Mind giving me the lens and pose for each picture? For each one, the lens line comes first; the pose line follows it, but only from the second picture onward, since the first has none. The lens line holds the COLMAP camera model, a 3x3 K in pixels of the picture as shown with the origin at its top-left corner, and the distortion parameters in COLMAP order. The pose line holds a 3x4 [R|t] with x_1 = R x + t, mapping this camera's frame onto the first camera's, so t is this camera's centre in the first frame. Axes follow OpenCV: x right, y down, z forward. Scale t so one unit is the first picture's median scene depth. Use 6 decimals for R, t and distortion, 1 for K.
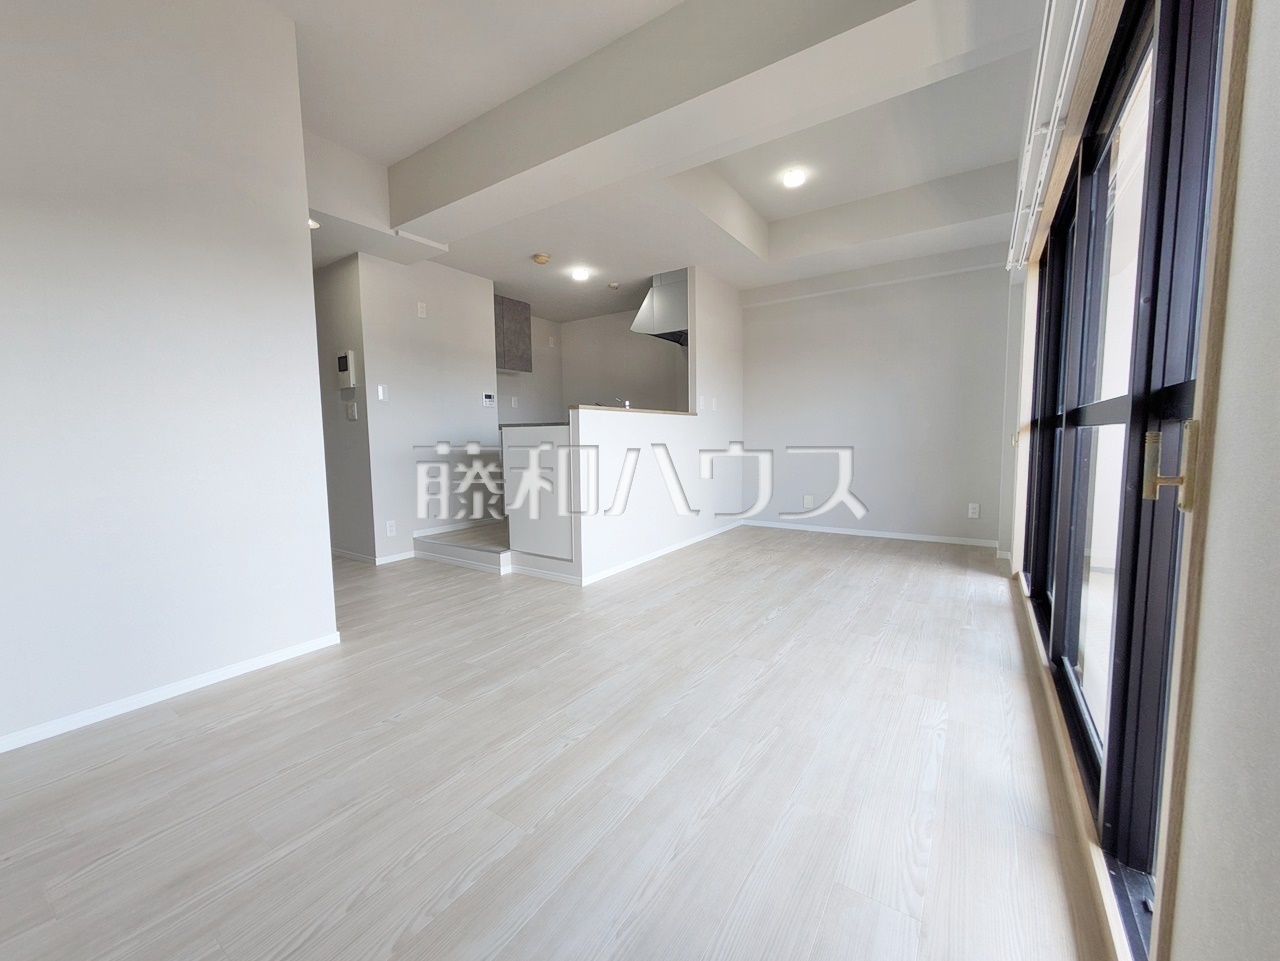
lens RADIAL K [[508.3, 0, 639.3], [0, 508.3, 481.7], [0, 0, 1]] dist [-0.002722, 0.002561]
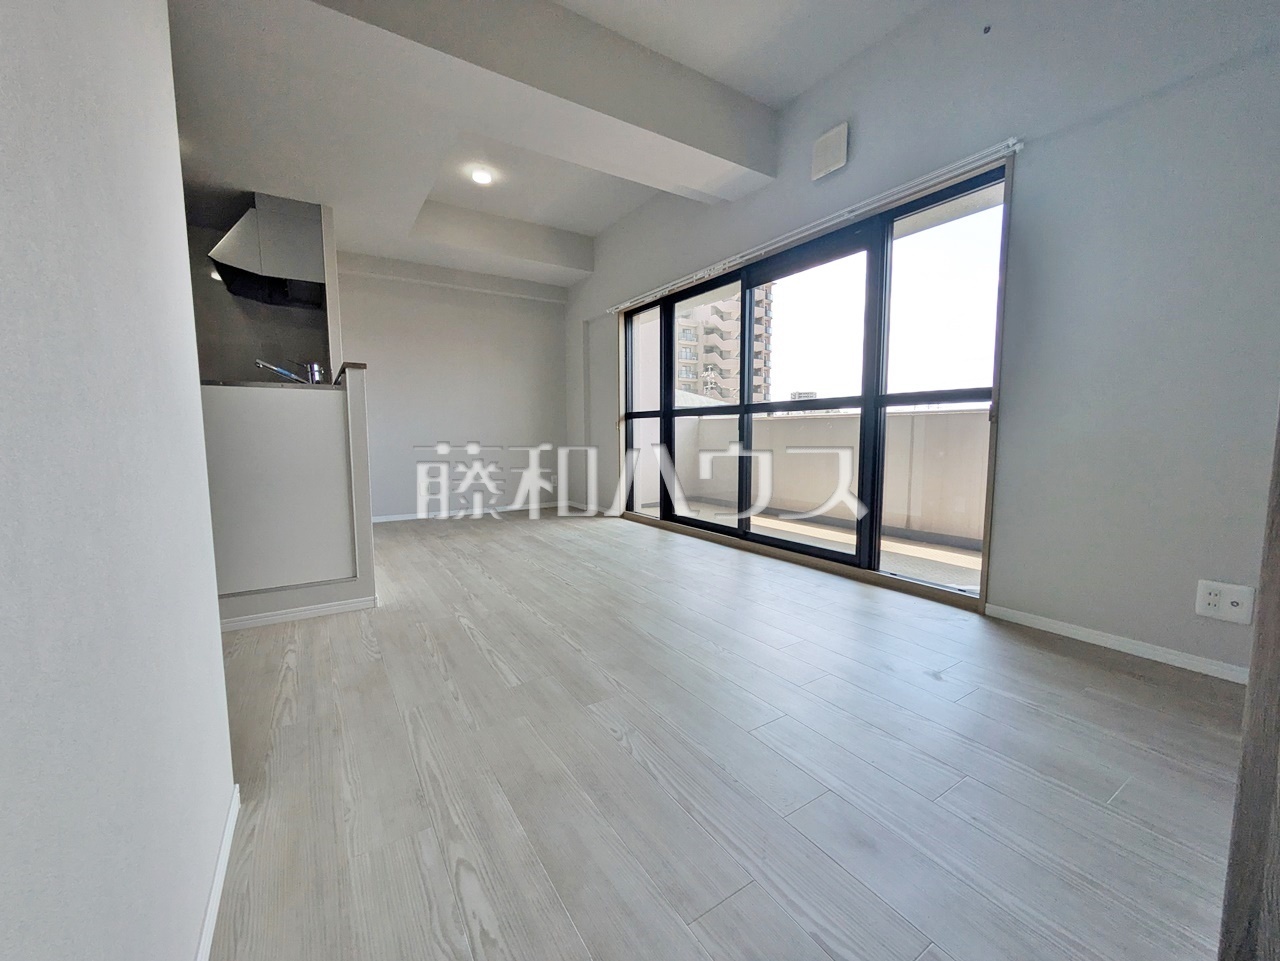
lens RADIAL K [[508.3, 0, 639.3], [0, 508.3, 481.7], [0, 0, 1]] dist [-0.002722, 0.002561]
pose [[0.392052, -0.074850, 0.916893, -0.749397], [0.079335, 0.995722, 0.047362, 0.020254], [-0.916516, 0.054173, 0.396313, 0.397834]]
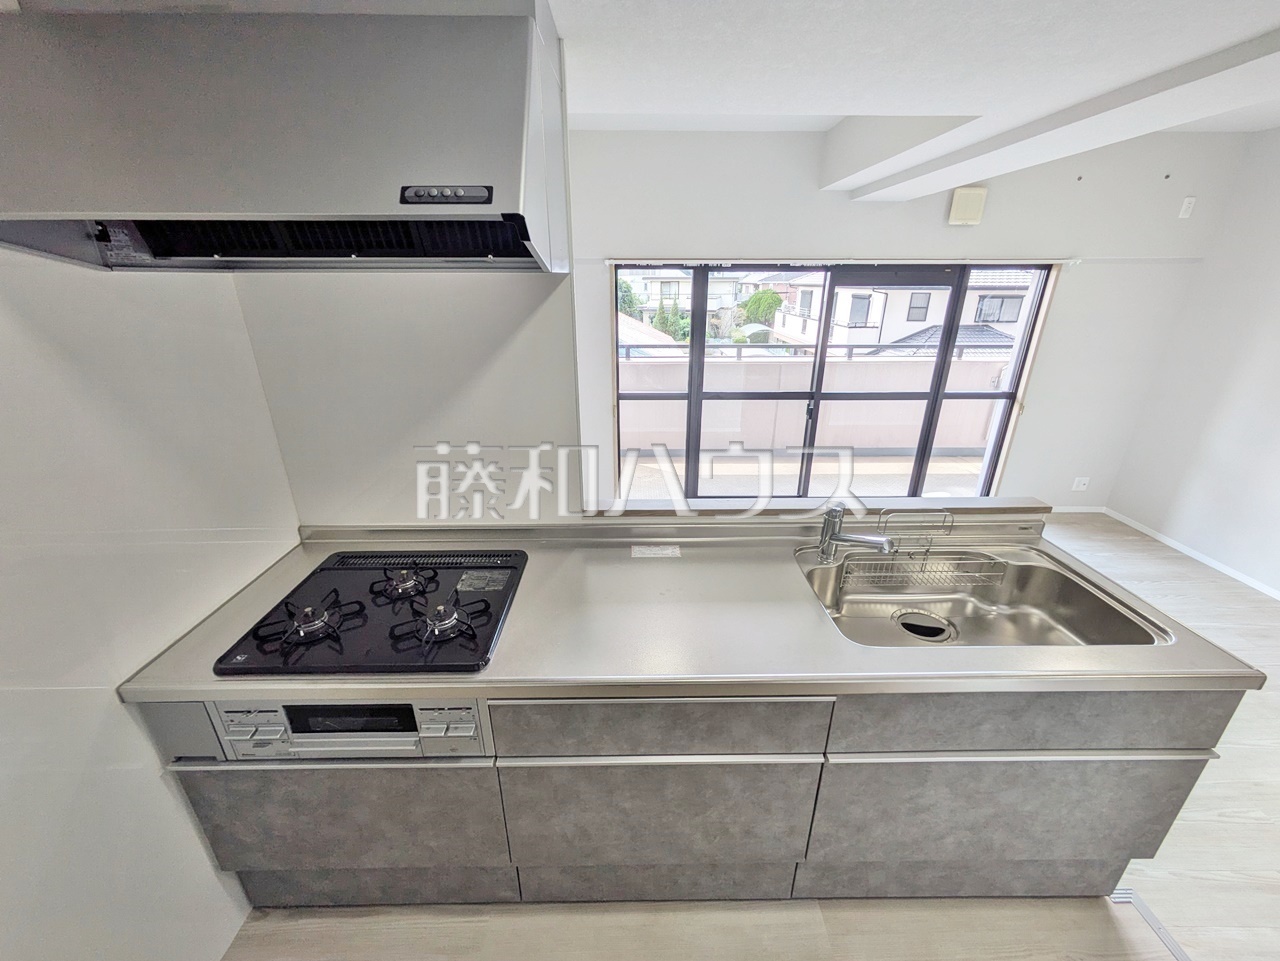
lens RADIAL K [[508.3, 0, 639.3], [0, 508.3, 481.7], [0, 0, 1]] dist [-0.002722, 0.002561]
pose [[-0.571852, -0.290259, 0.767290, -0.339766], [0.079317, 0.911368, 0.403877, -0.489423], [-0.816513, 0.291817, -0.498145, 1.870568]]
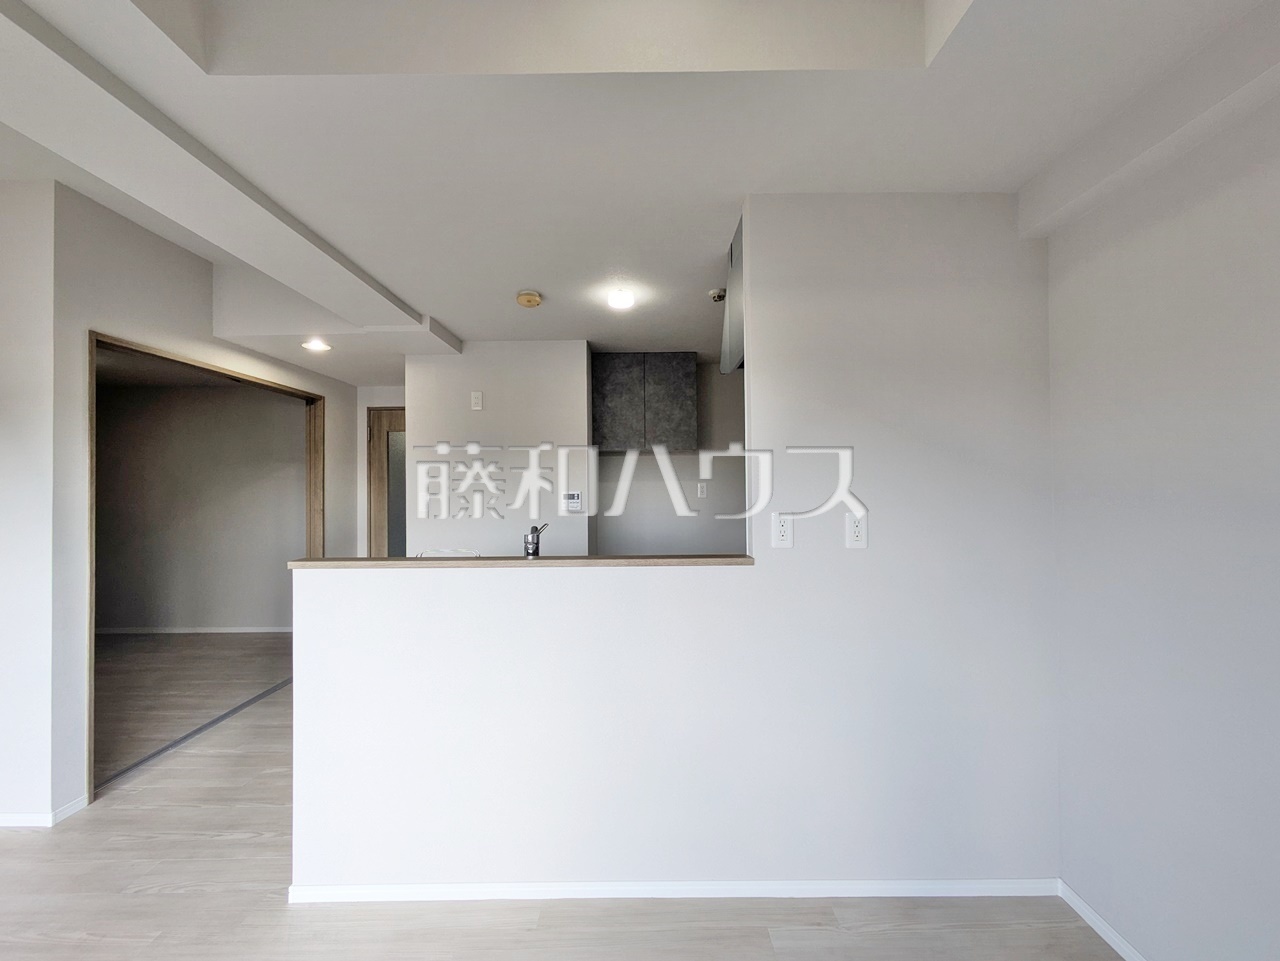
lens RADIAL K [[508.3, 0, 639.3], [0, 508.3, 481.7], [0, 0, 1]] dist [-0.002722, 0.002561]
pose [[0.556448, 0.006333, -0.830859, 0.631466], [-0.073720, 0.996403, -0.041778, -0.282890], [0.827606, 0.084499, 0.554913, 1.145296]]
